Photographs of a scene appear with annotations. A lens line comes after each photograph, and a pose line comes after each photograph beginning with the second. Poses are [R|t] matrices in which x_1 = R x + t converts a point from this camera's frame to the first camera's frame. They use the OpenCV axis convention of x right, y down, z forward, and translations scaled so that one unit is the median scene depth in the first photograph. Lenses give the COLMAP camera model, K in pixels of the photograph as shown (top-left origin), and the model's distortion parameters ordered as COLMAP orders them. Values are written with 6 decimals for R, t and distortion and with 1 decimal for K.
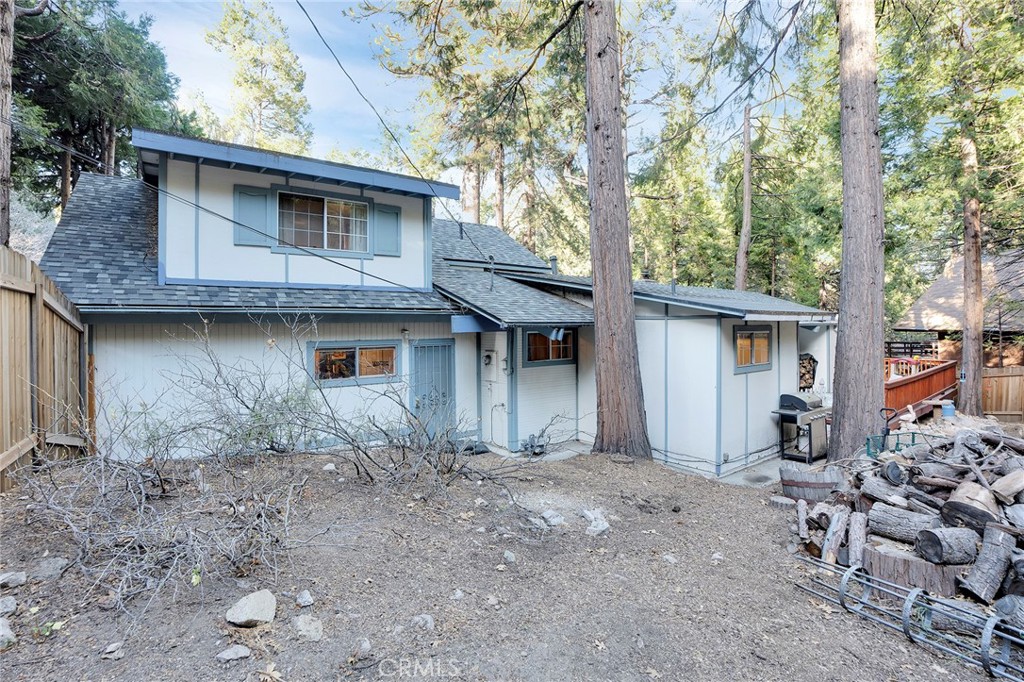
lens RADIAL K [[470.6, 0, 497.1], [0, 470.6, 324.8], [0, 0, 1]] dist [-0.043442, -0.000006]
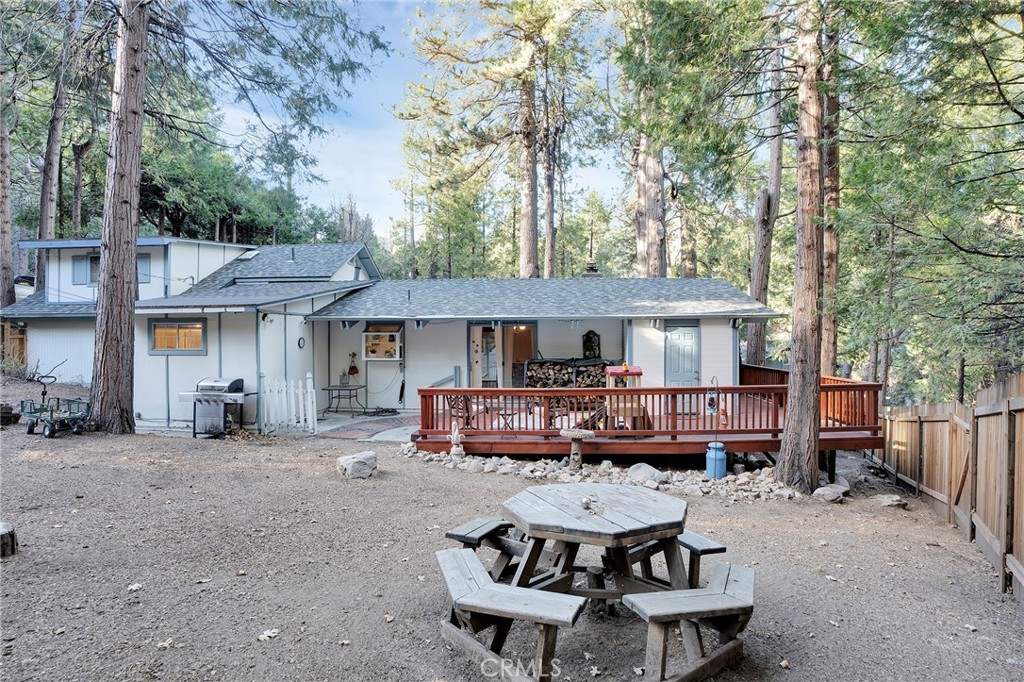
lens RADIAL K [[489.4, 0, 537.3], [0, 489.4, 339.5], [0, 0, 1]] dist [-0.084523, 0.026617]
pose [[0.771949, 0.008620, -0.635626, 2.146961], [-0.004970, 0.999959, 0.007526, 0.044946], [0.635665, -0.002651, 0.771961, 0.648181]]
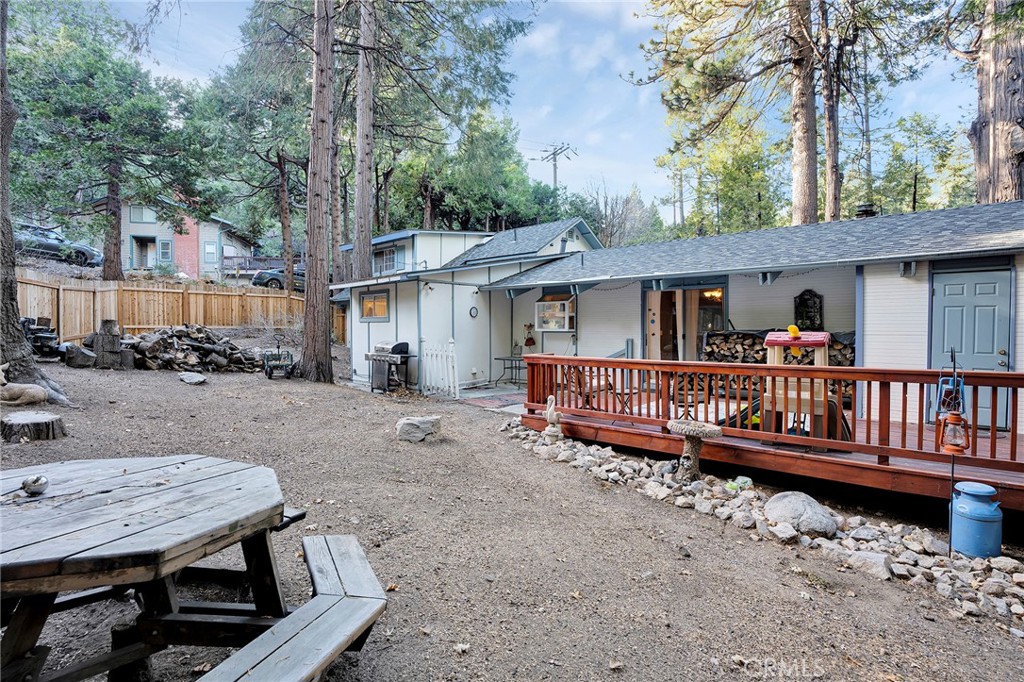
lens RADIAL K [[478.0, 0, 505.6], [0, 478.0, 340.2], [0, 0, 1]] dist [-0.079313, 0.025169]
pose [[0.189210, 0.032060, -0.981413, 2.158622], [-0.003767, 0.999483, 0.031924, 0.111343], [0.981929, -0.002343, 0.189233, 1.146542]]
